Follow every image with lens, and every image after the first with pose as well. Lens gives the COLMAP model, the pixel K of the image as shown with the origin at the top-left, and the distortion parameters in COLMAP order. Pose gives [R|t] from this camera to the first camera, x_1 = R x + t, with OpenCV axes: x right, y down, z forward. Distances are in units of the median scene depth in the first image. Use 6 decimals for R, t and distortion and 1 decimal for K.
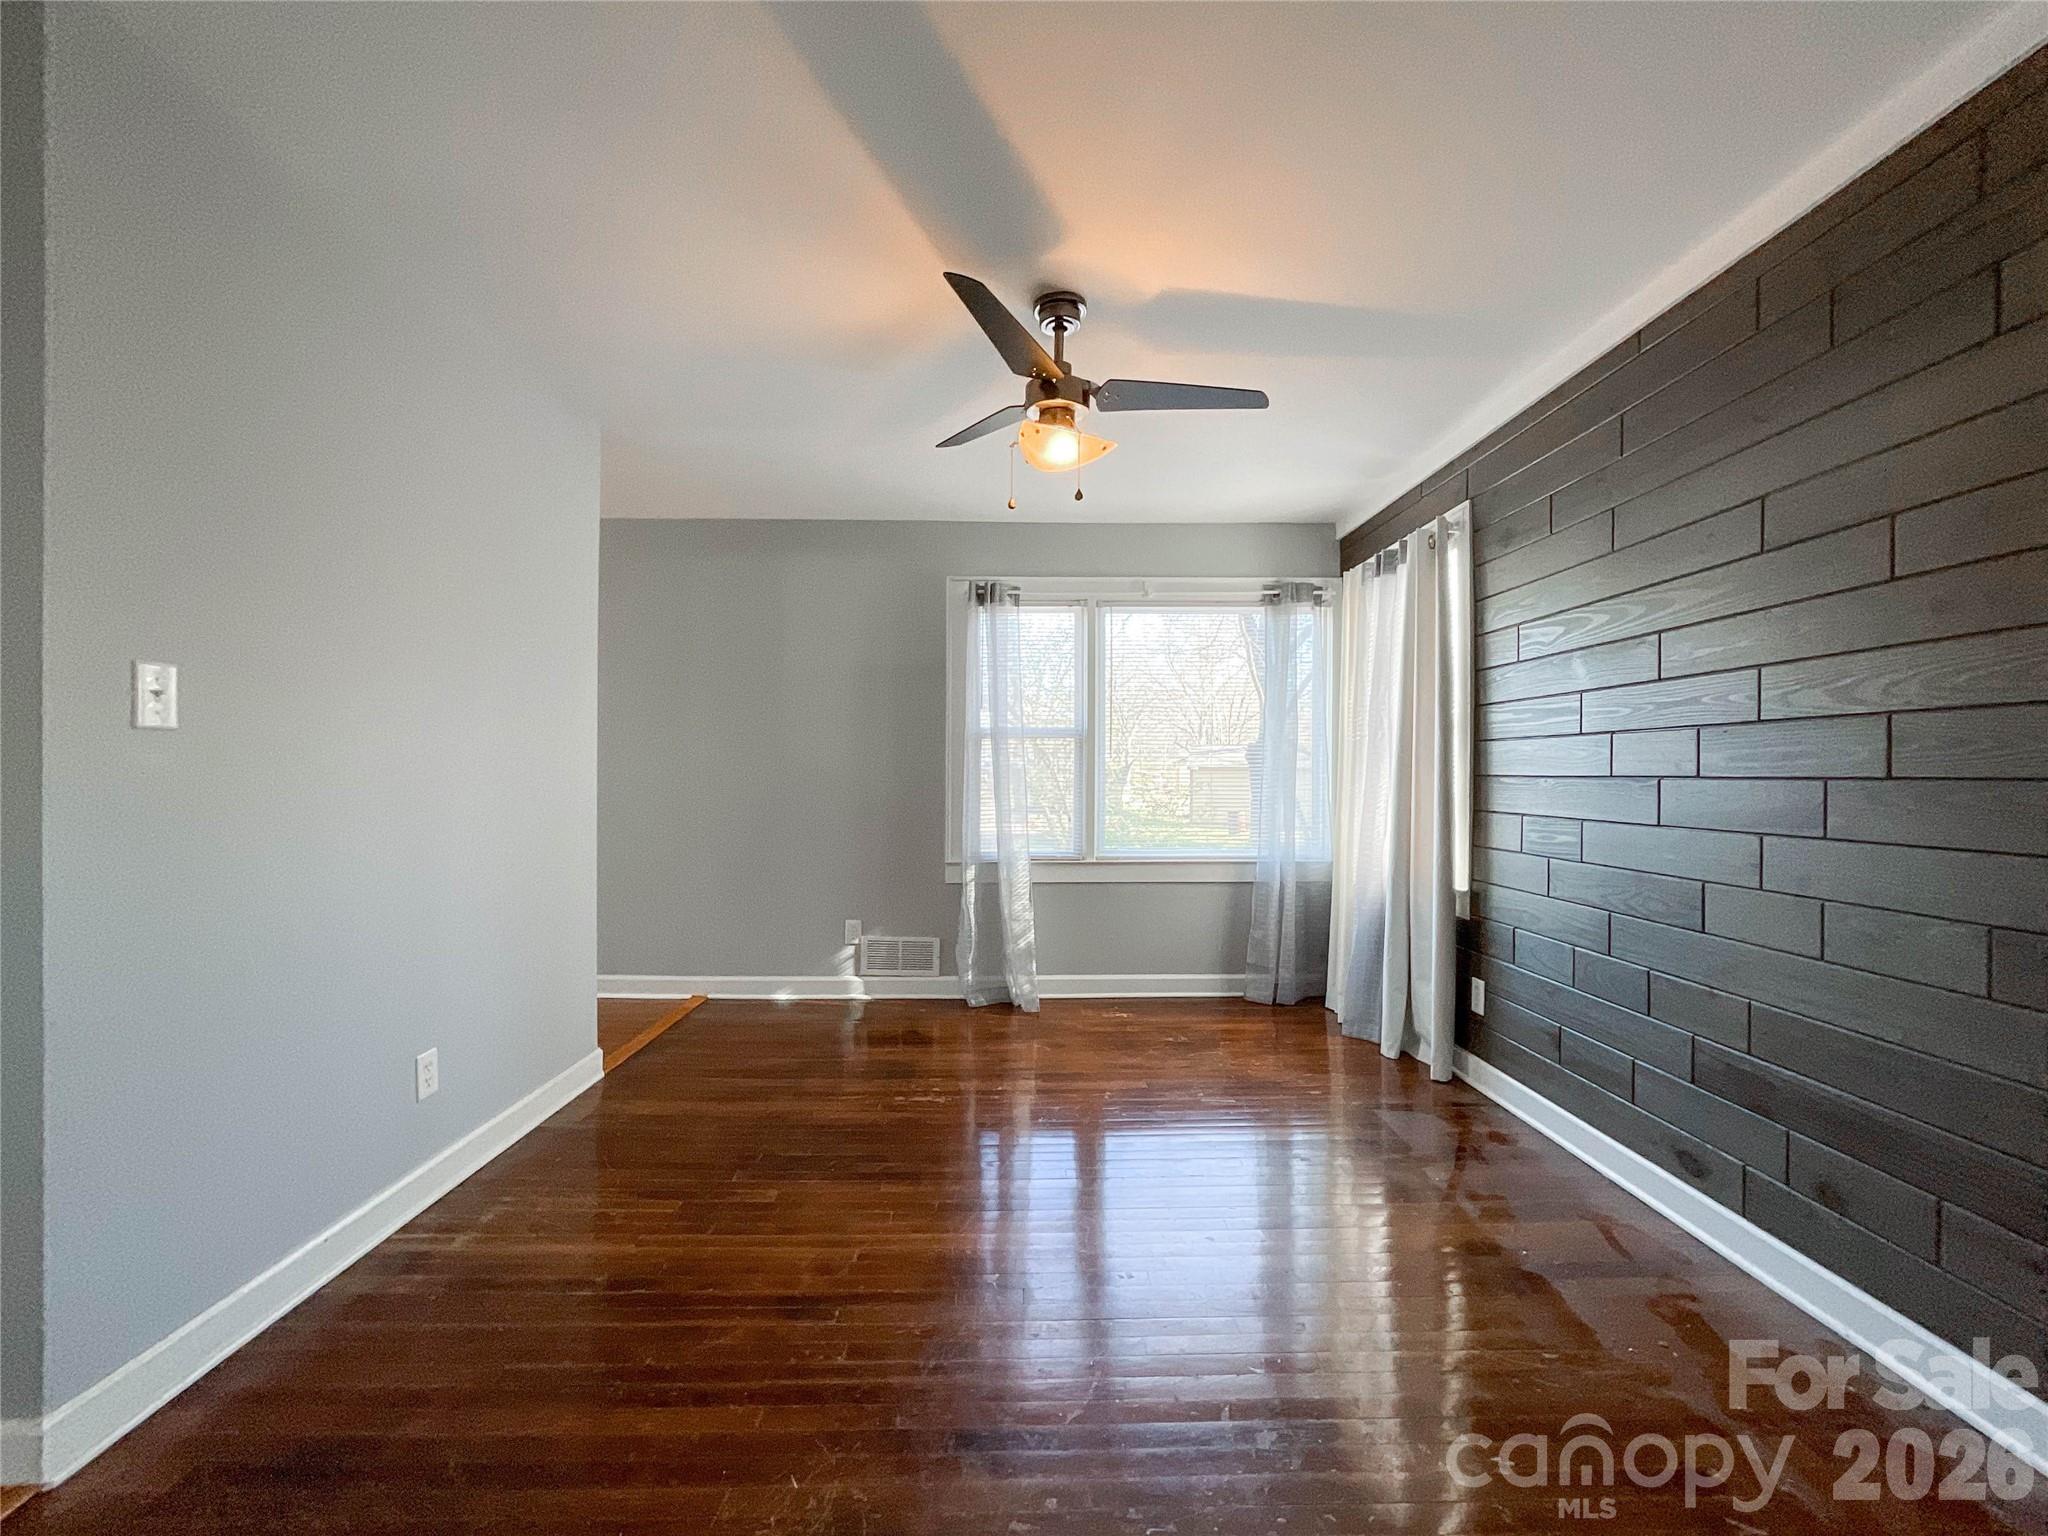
lens RADIAL K [[854.3, 0, 1029.1], [0, 854.3, 769.2], [0, 0, 1]] dist [-0.024194, 0.012651]
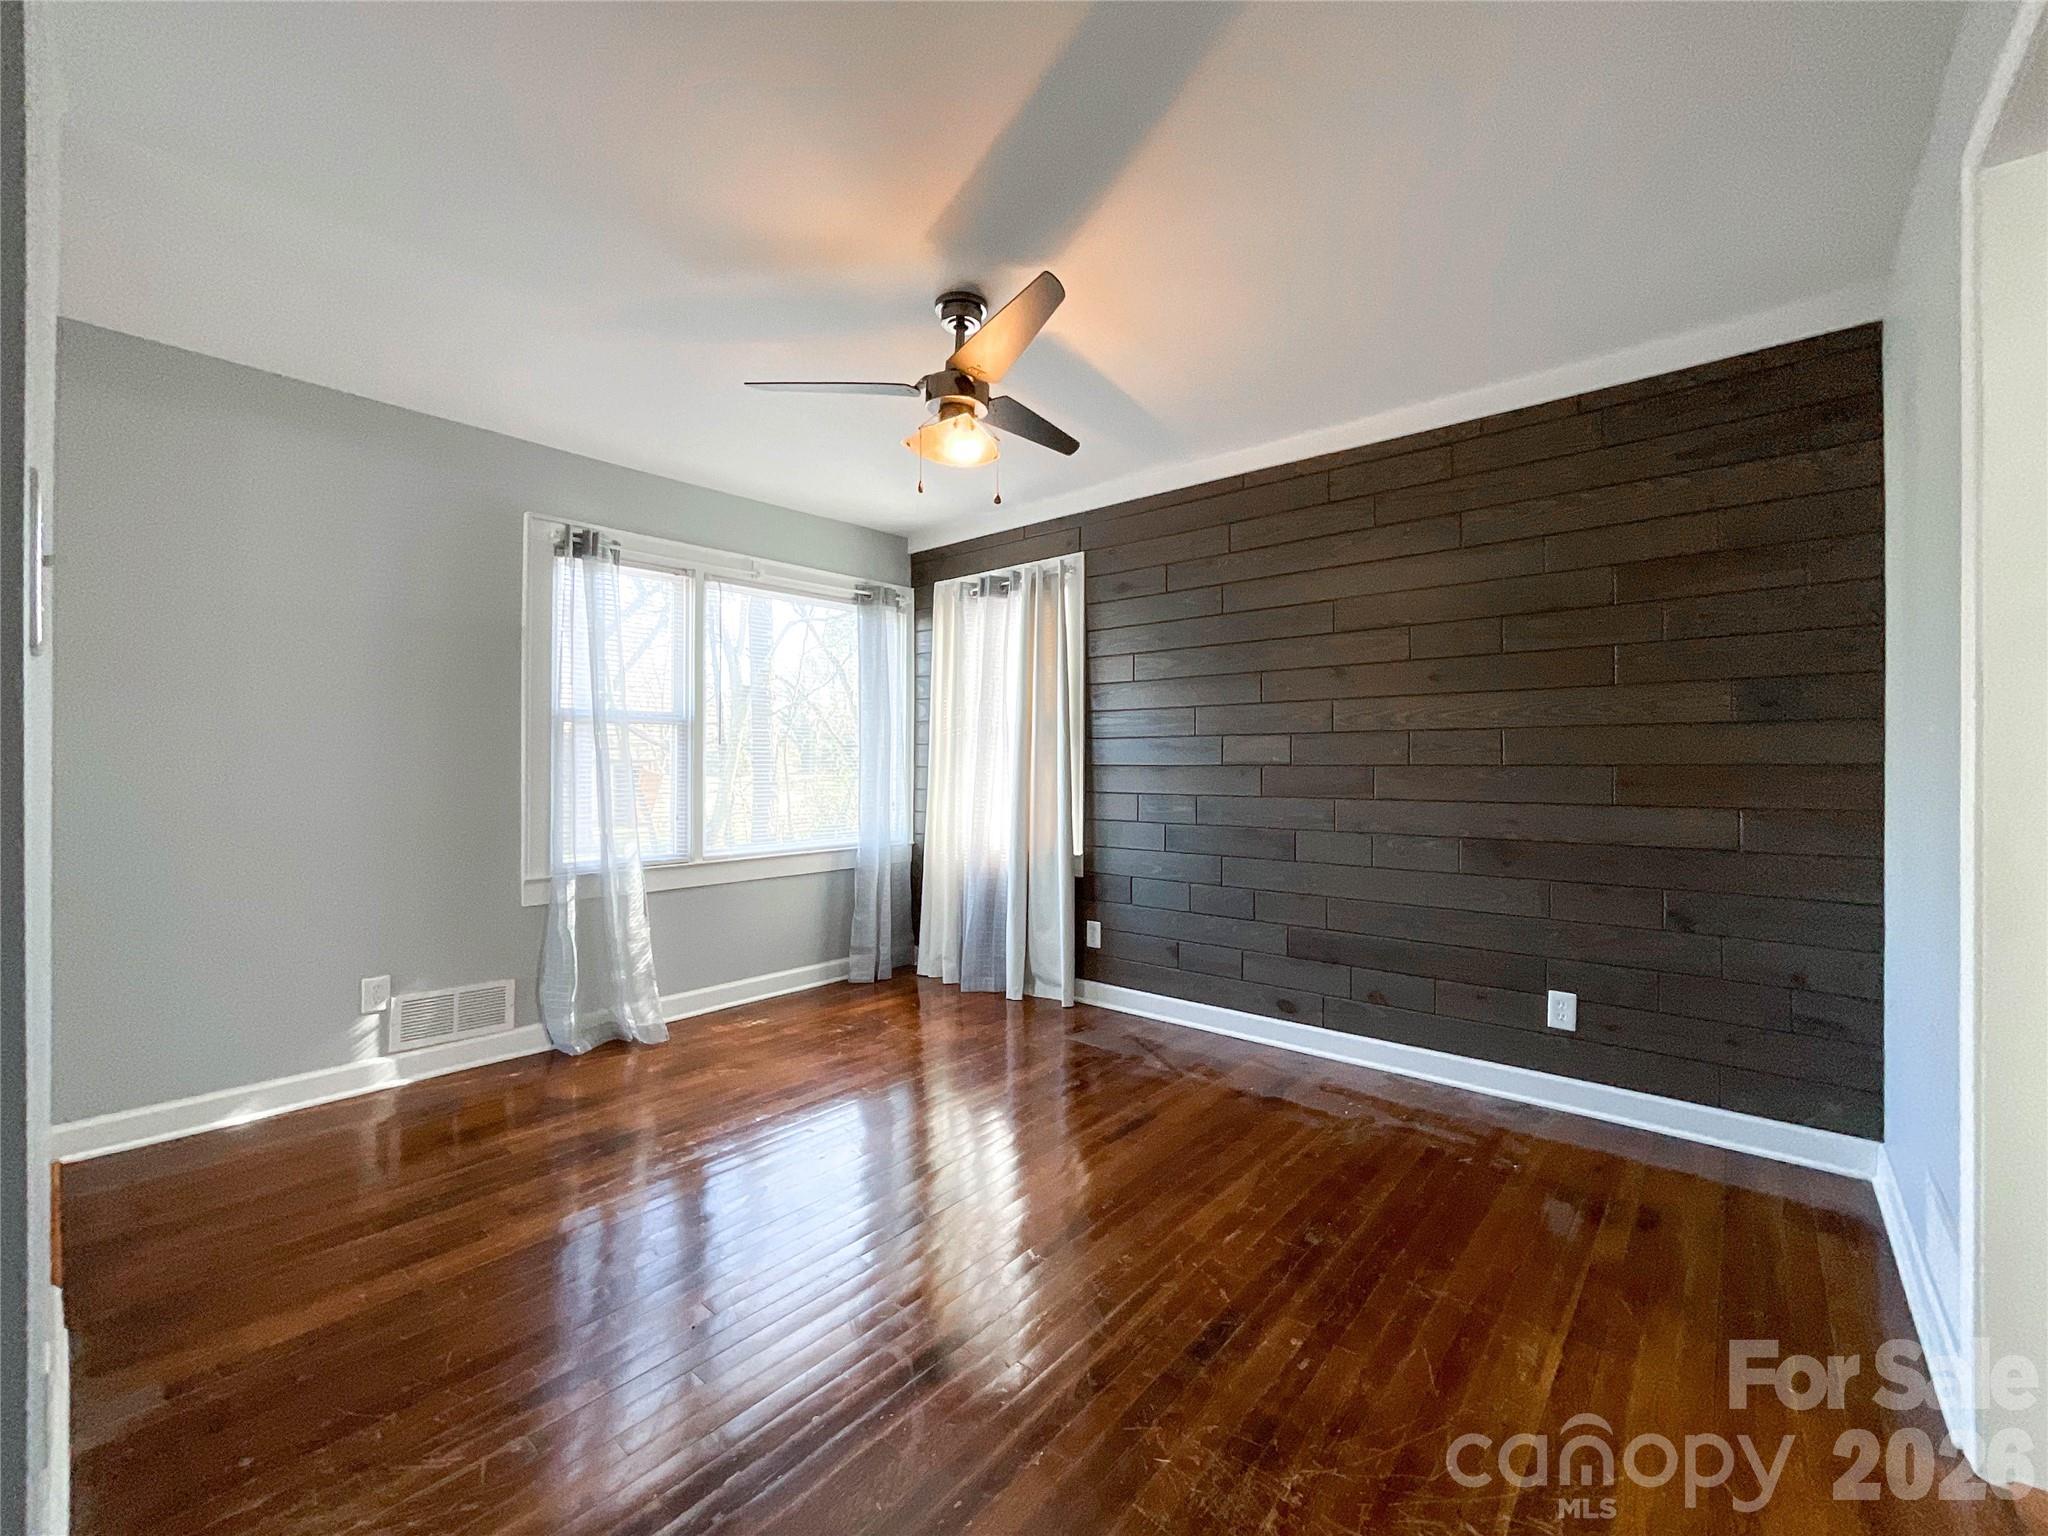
lens RADIAL K [[854.3, 0, 1029.1], [0, 854.3, 769.2], [0, 0, 1]] dist [-0.024194, 0.012651]
pose [[0.664077, -0.006089, 0.747639, -0.377660], [-0.001155, 0.999957, 0.009170, 0.000704], [-0.747663, -0.006953, 0.664041, 0.149746]]
